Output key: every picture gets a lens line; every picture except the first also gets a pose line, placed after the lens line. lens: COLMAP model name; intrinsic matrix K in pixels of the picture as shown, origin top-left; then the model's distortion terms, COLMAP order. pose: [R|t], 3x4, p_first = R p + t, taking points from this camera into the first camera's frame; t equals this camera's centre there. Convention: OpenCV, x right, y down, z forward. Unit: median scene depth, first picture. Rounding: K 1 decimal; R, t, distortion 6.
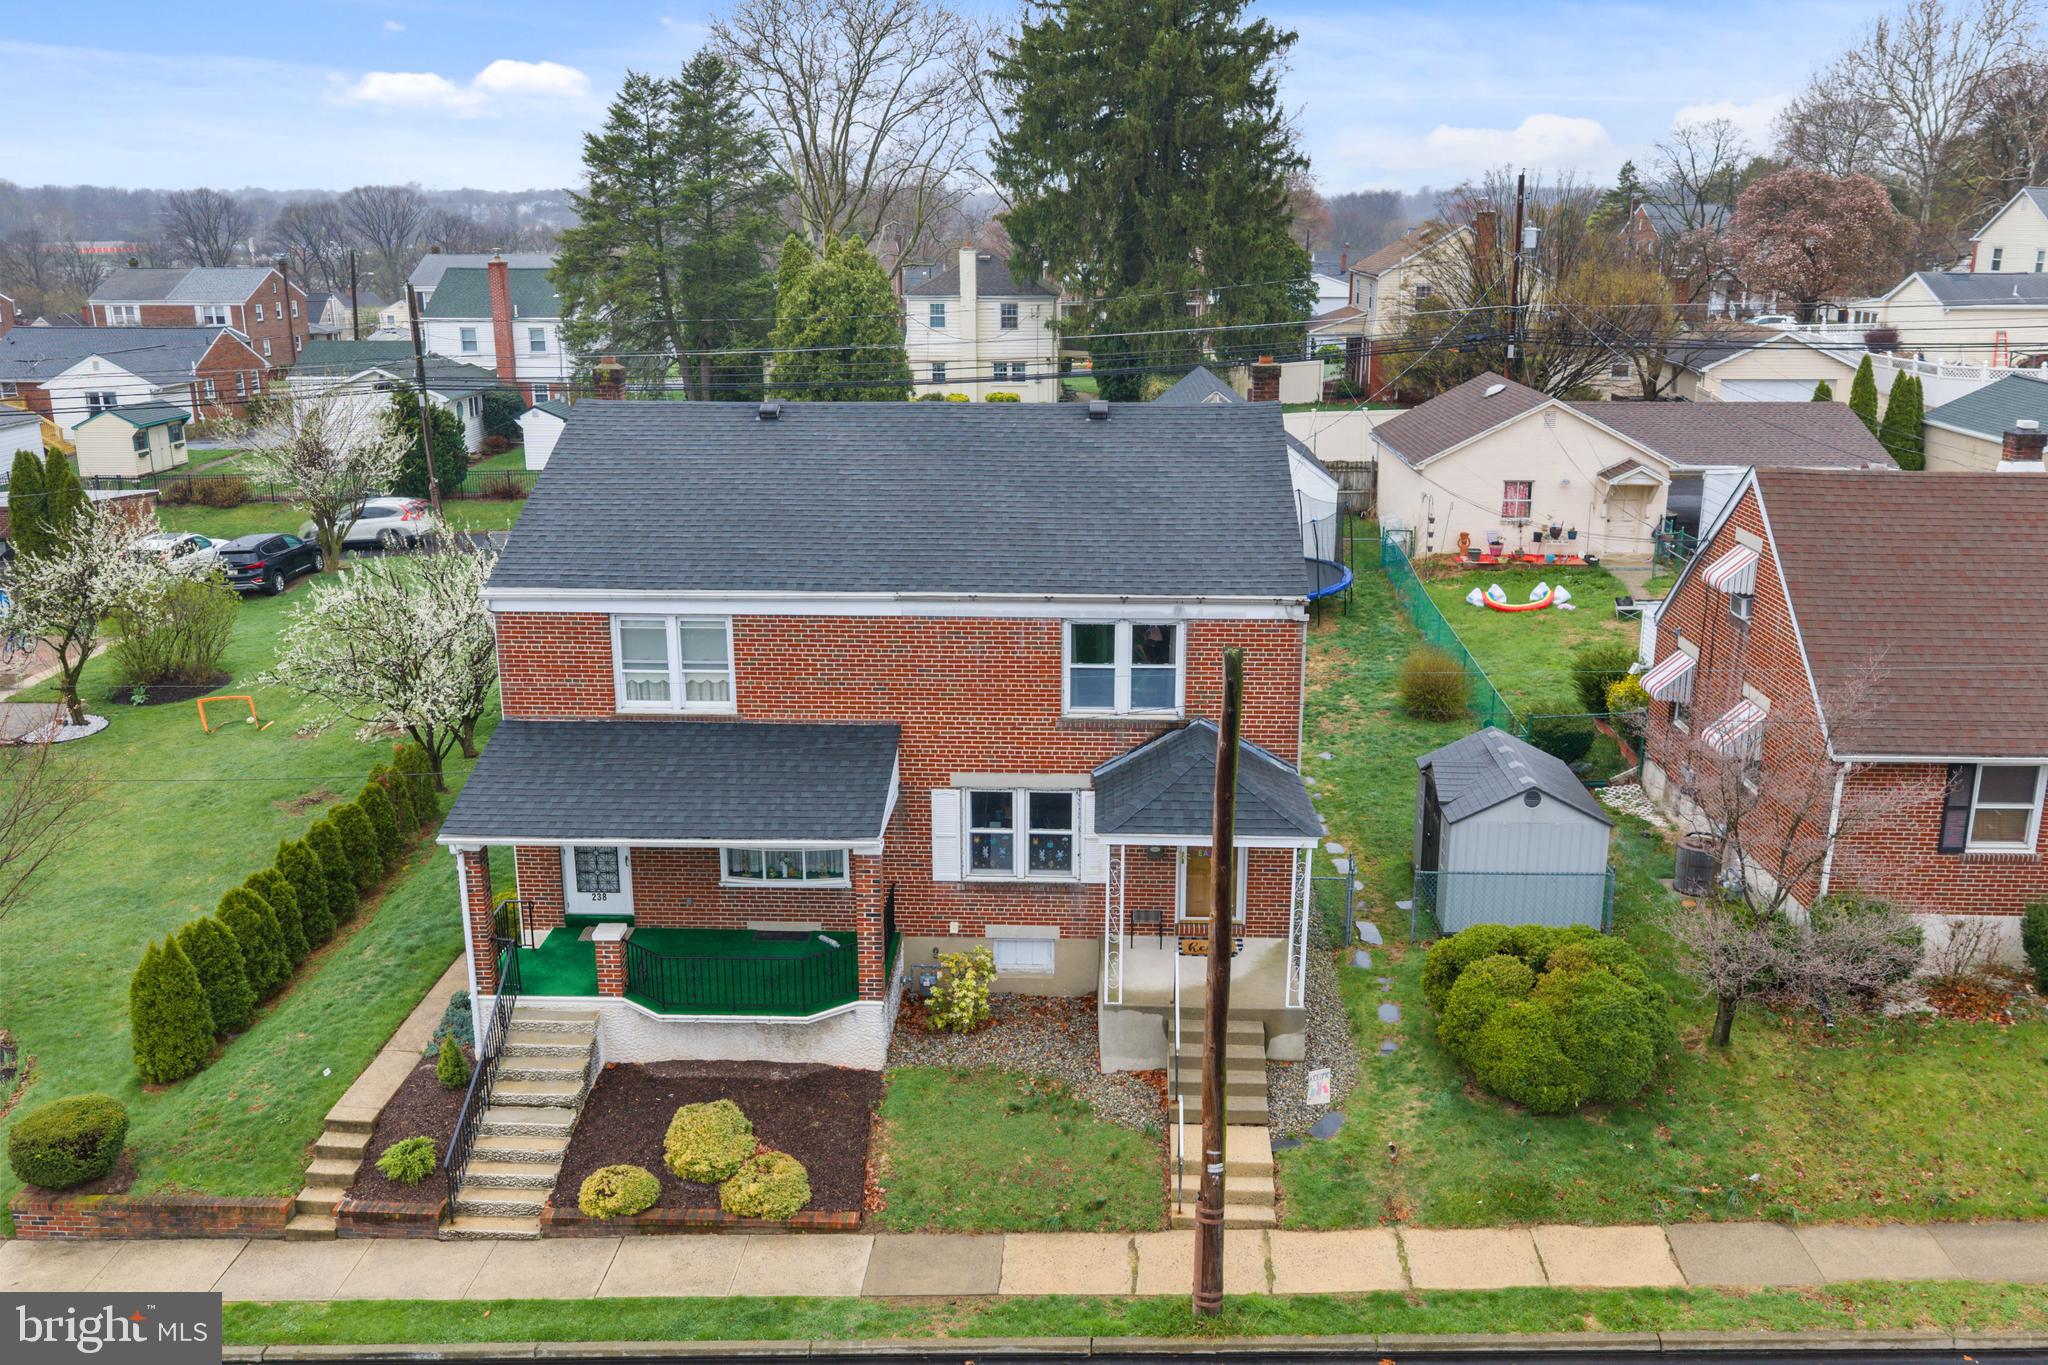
lens RADIAL K [[1693.0, 0, 1033.6], [0, 1693.0, 680.4], [0, 0, 1]] dist [0.015474, -0.018019]
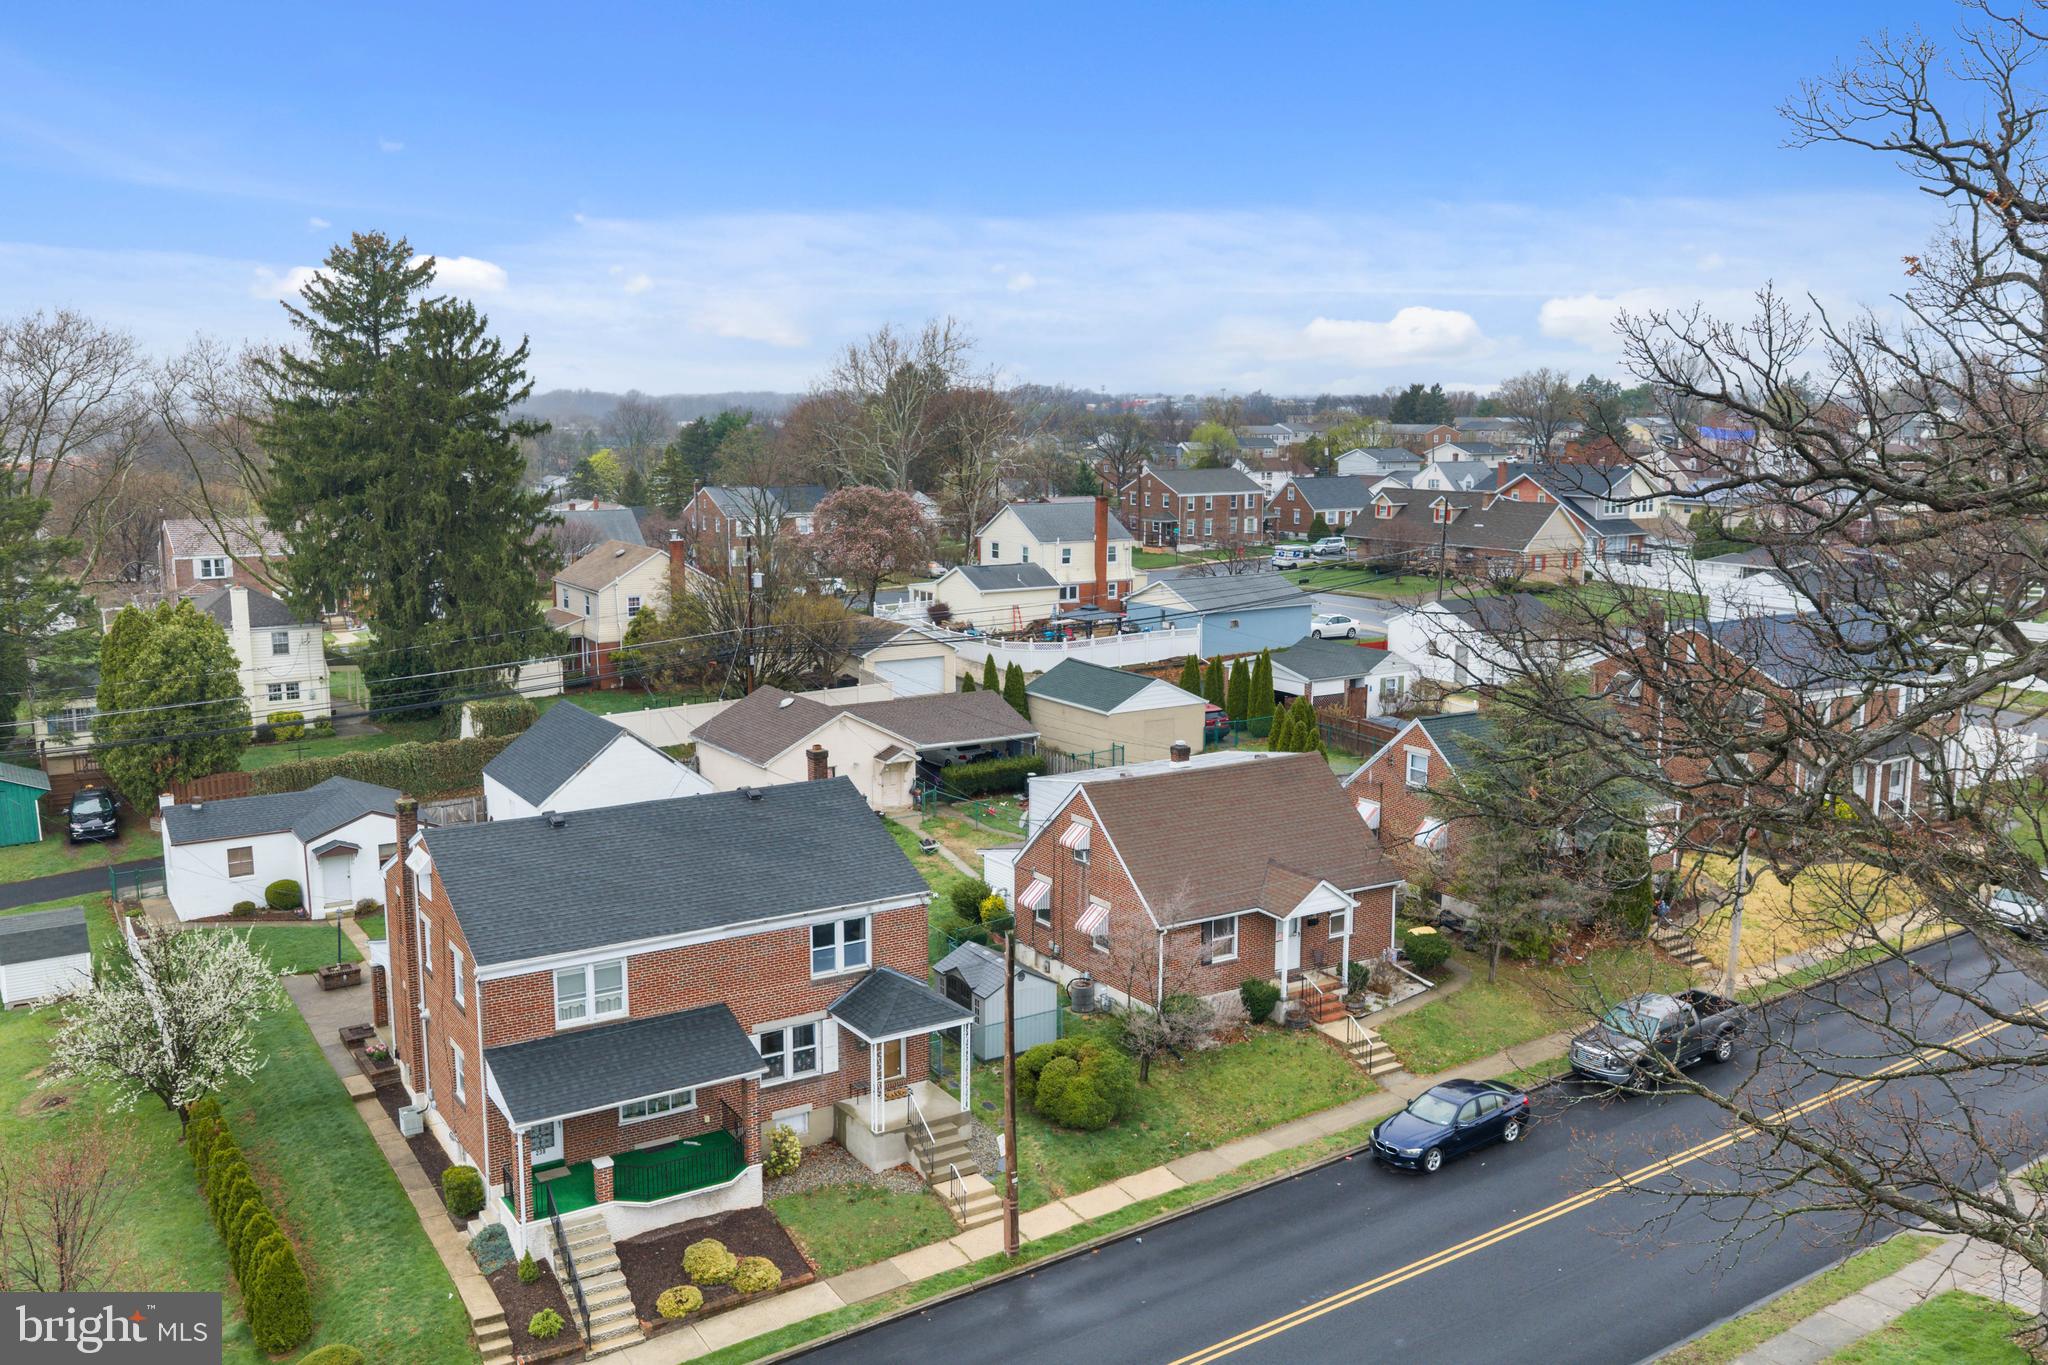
lens RADIAL K [[1693.0, 0, 1033.6], [0, 1693.0, 680.4], [0, 0, 1]] dist [0.015474, -0.018019]
pose [[0.819918, -0.087421, 0.565767, -0.760297], [0.149512, 0.986672, -0.064217, -0.137691], [-0.552613, 0.137242, 0.822060, -0.615073]]
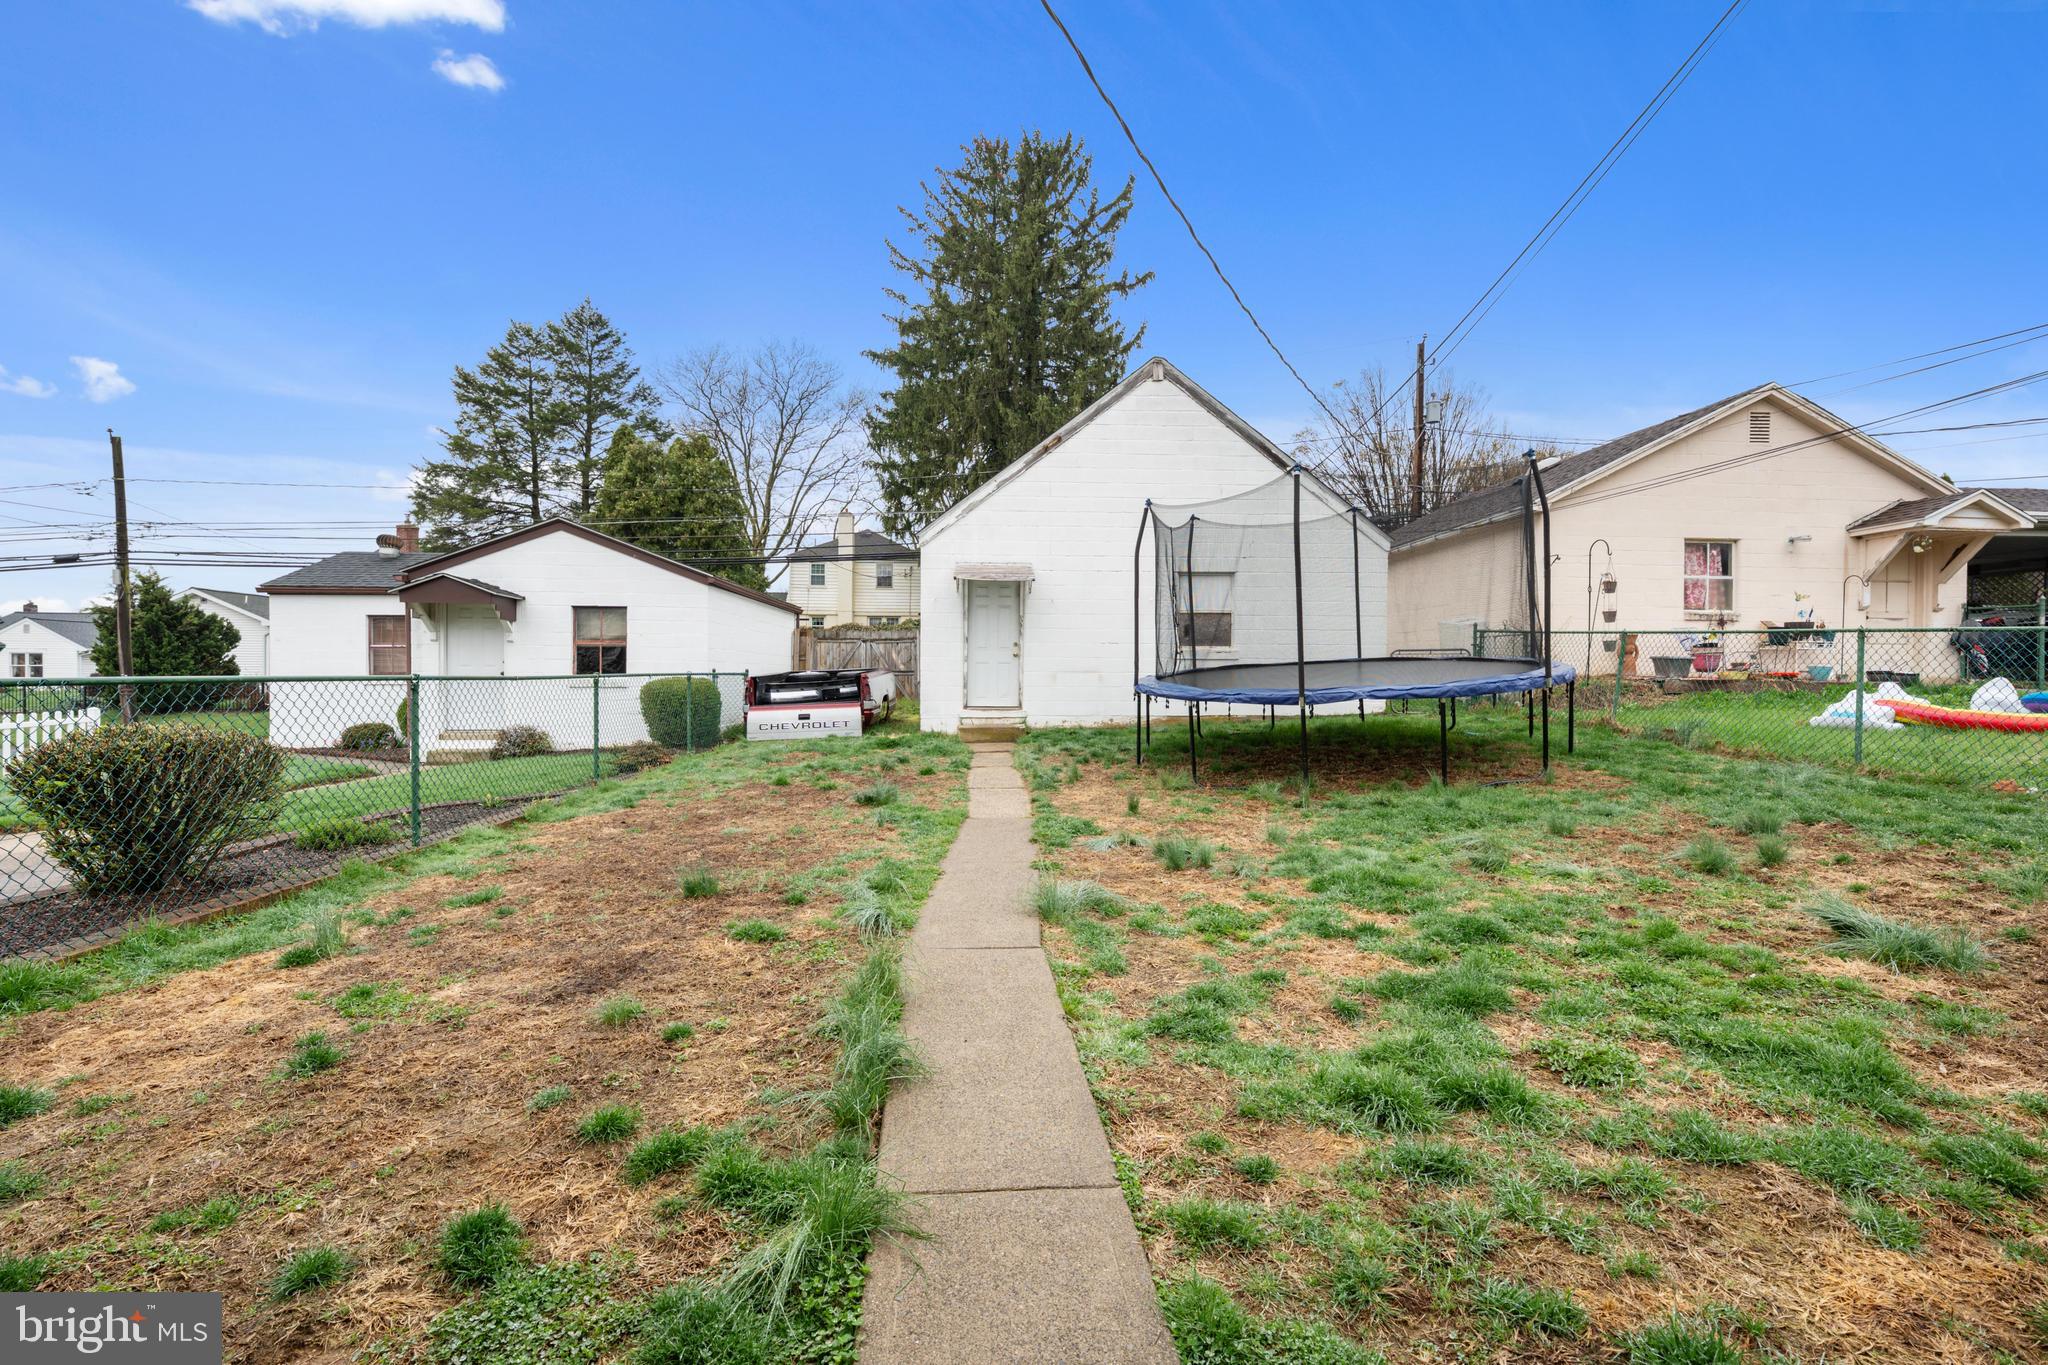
lens RADIAL K [[858.5, 0, 1024.0], [0, 858.5, 682.5], [0, 0, 1]] dist [0.000407, -0.000203]
pose [[0.996169, 0.009807, 0.086899, 0.086230], [0.013197, 0.965455, -0.260235, -0.010980], [-0.086450, 0.260385, 0.961627, 1.492597]]
